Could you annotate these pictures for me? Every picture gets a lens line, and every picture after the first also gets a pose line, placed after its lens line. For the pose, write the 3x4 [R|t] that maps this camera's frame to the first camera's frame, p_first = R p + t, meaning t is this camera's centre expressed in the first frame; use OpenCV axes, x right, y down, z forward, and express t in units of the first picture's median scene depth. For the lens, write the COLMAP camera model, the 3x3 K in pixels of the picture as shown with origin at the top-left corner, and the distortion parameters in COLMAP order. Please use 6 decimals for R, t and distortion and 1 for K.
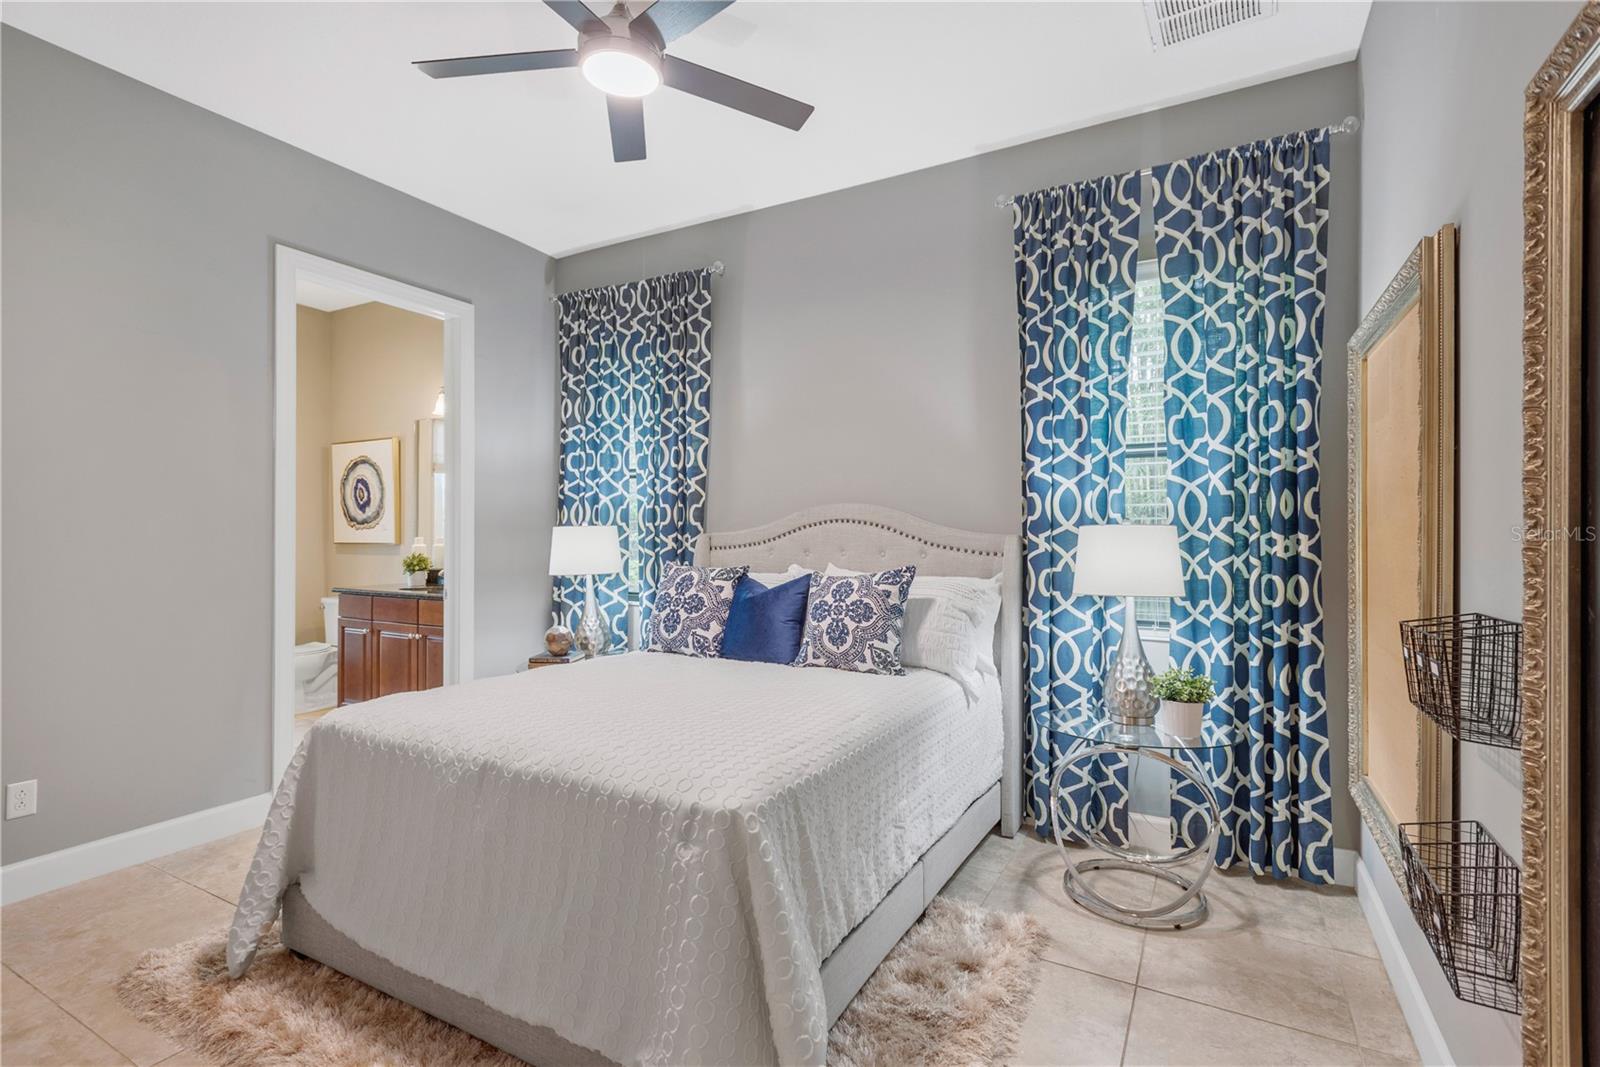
lens RADIAL K [[747.5, 0, 798.8], [0, 747.5, 534.4], [0, 0, 1]] dist [0.000244, -0.000094]
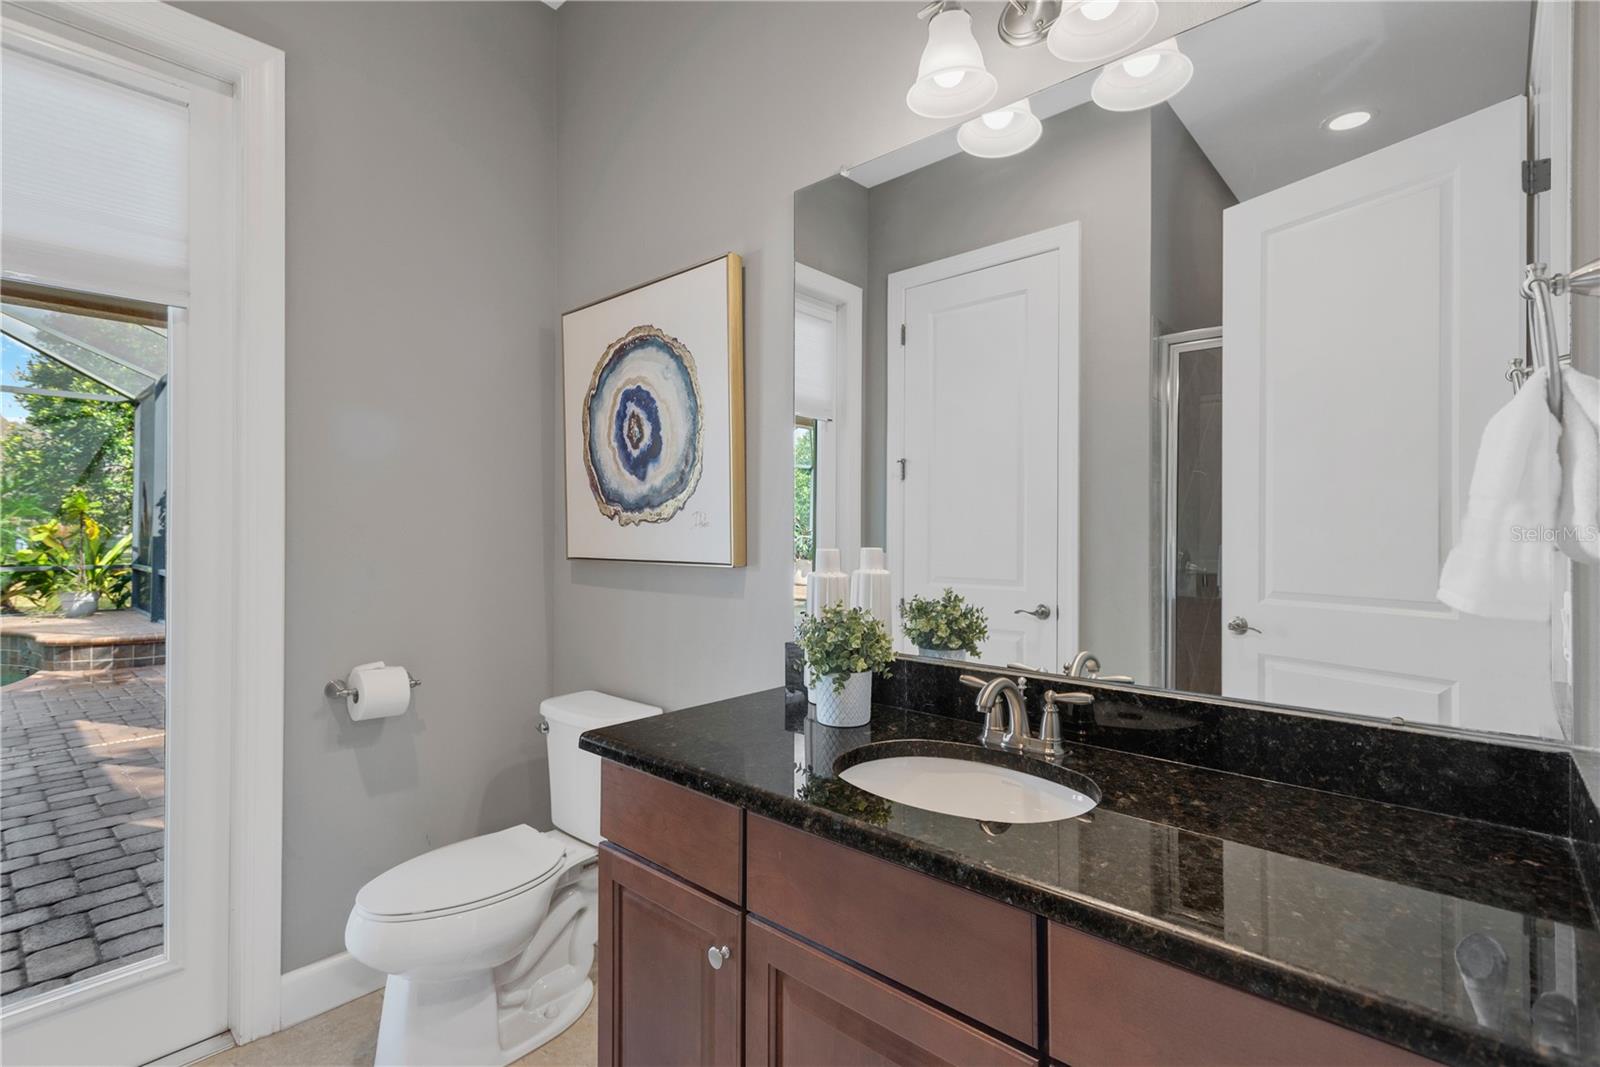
lens RADIAL K [[747.5, 0, 802.7], [0, 747.5, 529.3], [0, 0, 1]] dist [0.000244, -0.000094]
pose [[0.973830, 0.002817, -0.227259, -0.418208], [-0.002936, 0.999996, -0.000186, -0.004008], [0.227257, 0.000848, 0.973834, 0.653592]]
